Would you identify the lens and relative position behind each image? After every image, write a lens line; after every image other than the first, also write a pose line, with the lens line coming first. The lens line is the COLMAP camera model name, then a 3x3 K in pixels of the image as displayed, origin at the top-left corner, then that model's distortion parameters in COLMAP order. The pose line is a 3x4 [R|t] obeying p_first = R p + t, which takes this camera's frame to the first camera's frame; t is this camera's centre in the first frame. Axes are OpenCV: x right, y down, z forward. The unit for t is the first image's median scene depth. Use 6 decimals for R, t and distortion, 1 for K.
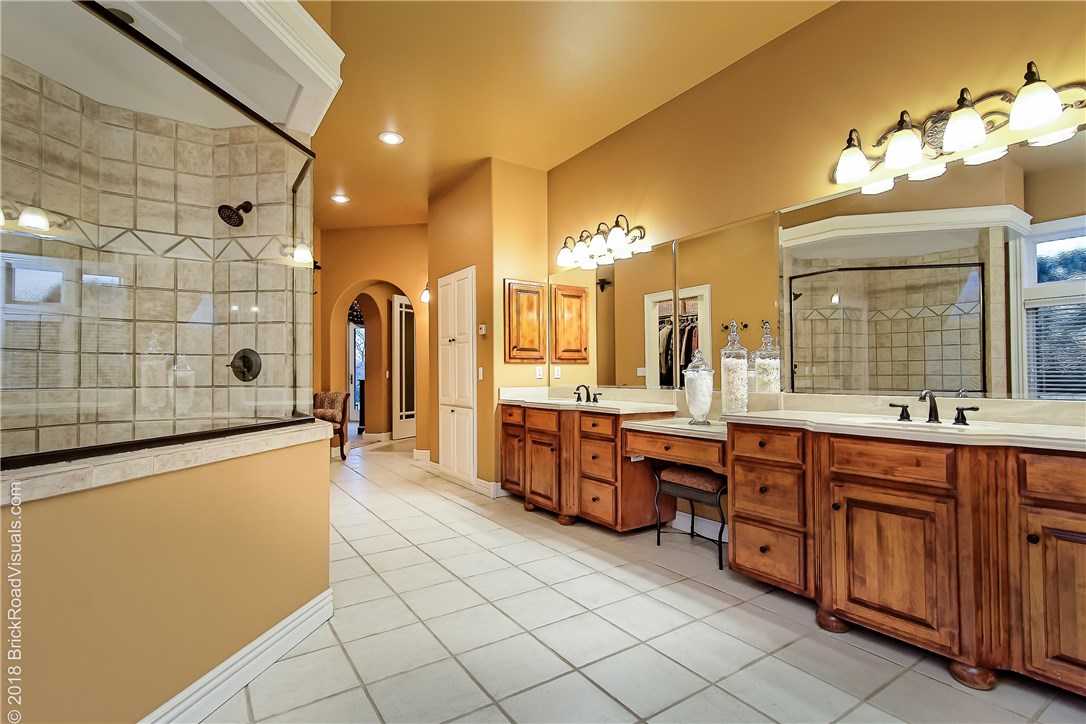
lens RADIAL K [[523.2, 0, 544.9], [0, 523.2, 361.7], [0, 0, 1]] dist [0.001647, -0.000066]
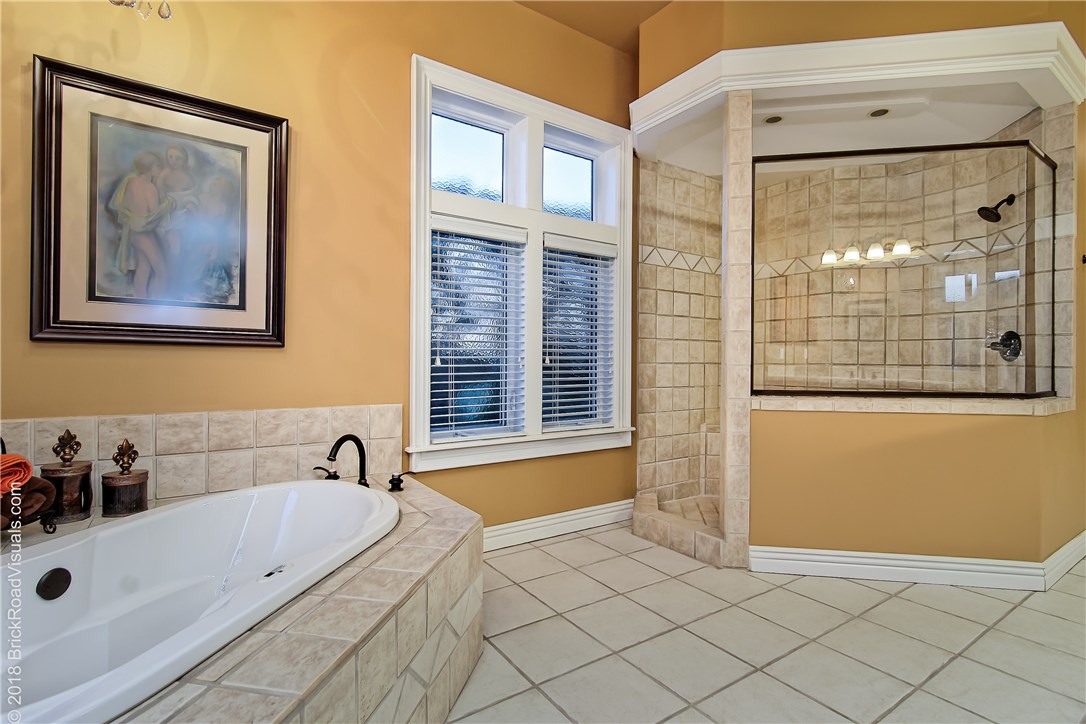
lens RADIAL K [[523.2, 0, 545.9], [0, 523.2, 361.1], [0, 0, 1]] dist [0.001647, -0.000066]
pose [[-0.002029, 0.000543, -0.999998, 0.527659], [0.014714, 0.999892, 0.000513, 0.022807], [0.999890, -0.014713, -0.002037, 0.043403]]
